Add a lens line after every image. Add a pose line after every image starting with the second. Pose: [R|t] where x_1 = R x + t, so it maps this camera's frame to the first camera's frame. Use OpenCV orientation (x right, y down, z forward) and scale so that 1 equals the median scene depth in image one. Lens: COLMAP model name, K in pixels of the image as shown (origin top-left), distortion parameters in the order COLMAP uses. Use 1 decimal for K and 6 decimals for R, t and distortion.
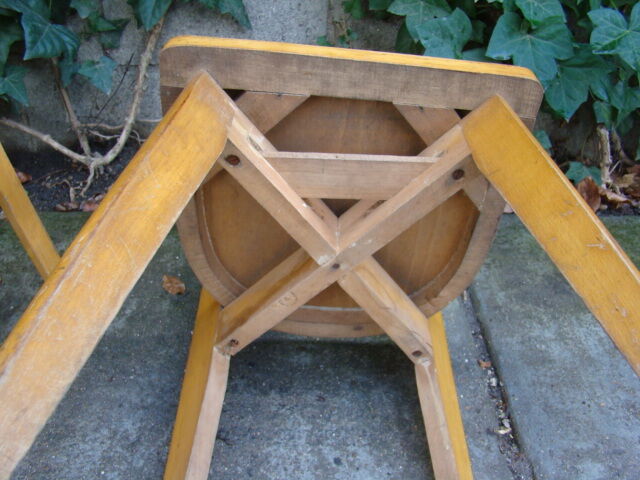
lens RADIAL K [[593.0, 0, 322.6], [0, 593.0, 246.5], [0, 0, 1]] dist [-0.124432, 0.000000]
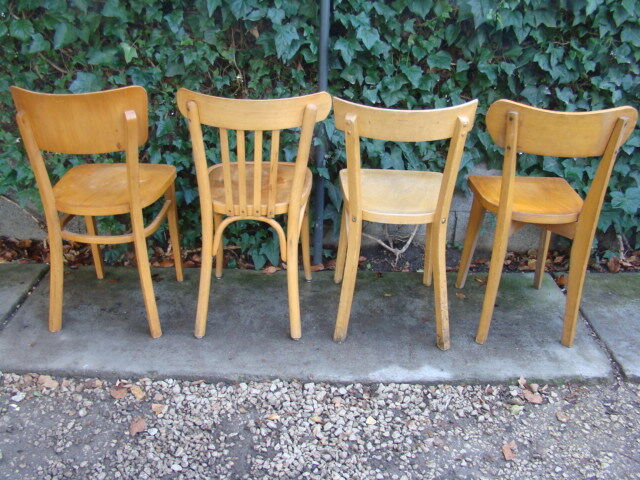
lens RADIAL K [[593.0, 0, 318.6], [0, 593.0, 238.7], [0, 0, 1]] dist [-0.124432, 0.000000]
pose [[0.998882, -0.003525, -0.047146, -0.834845], [-0.006586, 0.977118, -0.212595, 0.415570], [0.046816, 0.212667, 0.976002, -1.785984]]
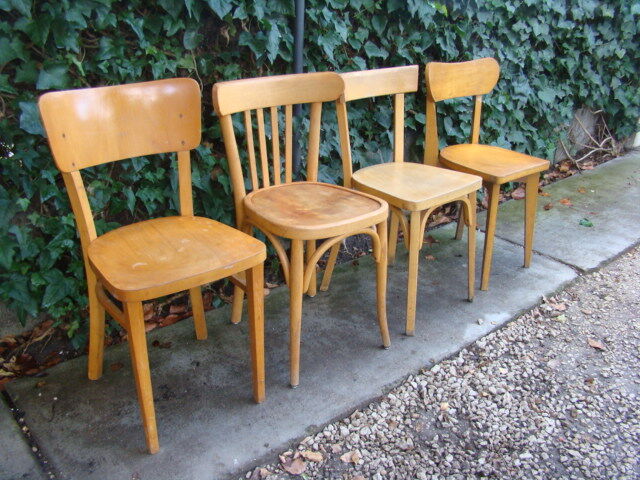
lens RADIAL K [[593.0, 0, 315.5], [0, 593.0, 242.4], [0, 0, 1]] dist [-0.124432, 0.000000]
pose [[0.791320, -0.271010, 0.548057, -2.500465], [0.383847, 0.917932, -0.100311, 0.076503], [-0.475894, 0.289748, 0.830404, -1.281850]]
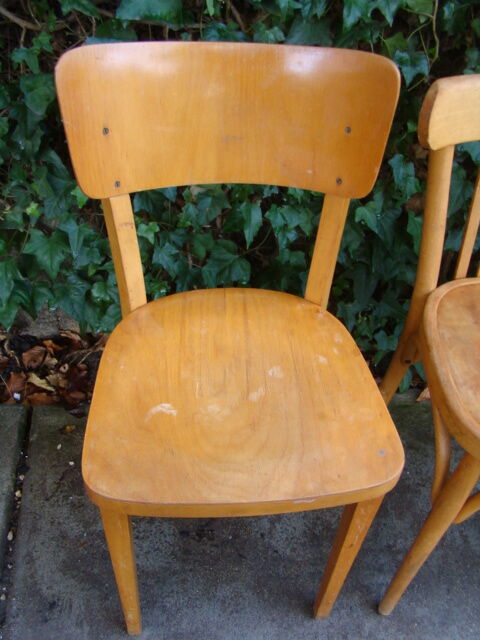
lens RADIAL K [[593.0, 0, 241.5], [0, 593.0, 321.3], [0, 0, 1]] dist [-0.124432, 0.000000]
pose [[0.997598, -0.034484, 0.060068, -1.894644], [0.029287, 0.995920, 0.085354, -0.469942], [-0.062766, -0.083390, 0.994538, -0.507605]]
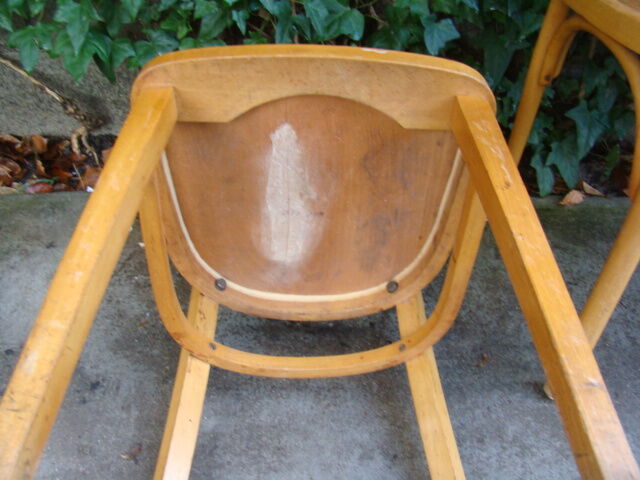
lens RADIAL K [[593.0, 0, 324.1], [0, 593.0, 243.3], [0, 0, 1]] dist [-0.124432, 0.000000]
pose [[0.999960, -0.007887, 0.004212, -1.870368], [0.007803, 0.999777, 0.019600, 0.002573], [-0.004365, -0.019566, 0.999799, -0.259097]]
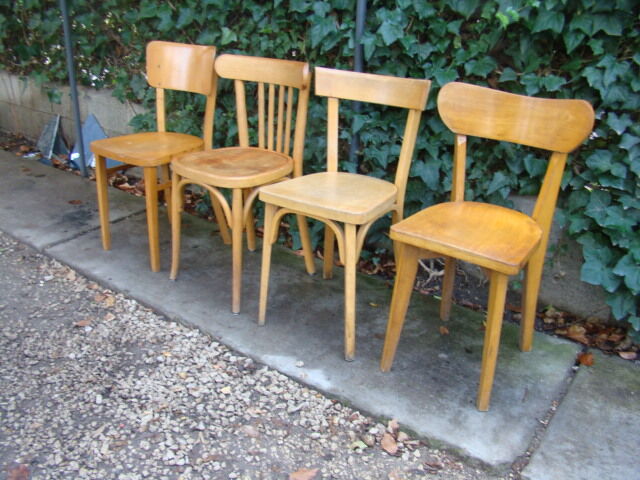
lens RADIAL K [[593.0, 0, 322.8], [0, 593.0, 241.9], [0, 0, 1]] dist [-0.124432, 0.000000]
pose [[0.786994, 0.233022, -0.571263, 0.668007], [-0.372455, 0.917610, -0.138810, 0.269661], [0.491851, 0.322013, 0.808944, -1.319419]]
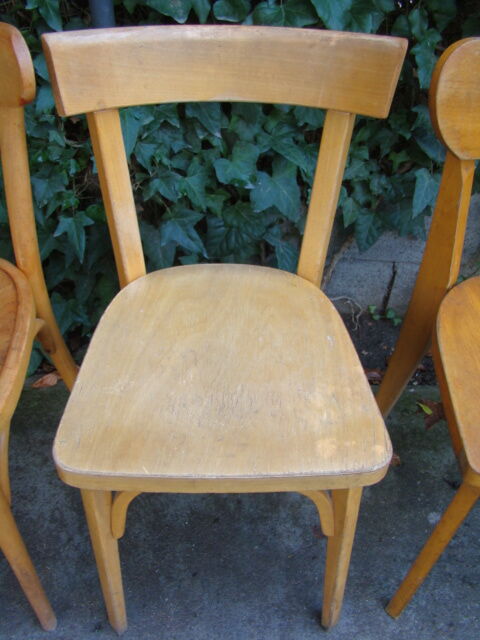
lens RADIAL K [[593.0, 0, 229.2], [0, 593.0, 327.4], [0, 0, 1]] dist [-0.124432, 0.000000]
pose [[0.998870, 0.027881, -0.038478, -0.652775], [-0.022547, 0.990901, 0.132690, -0.456675], [0.041828, -0.131673, 0.990410, -0.375319]]
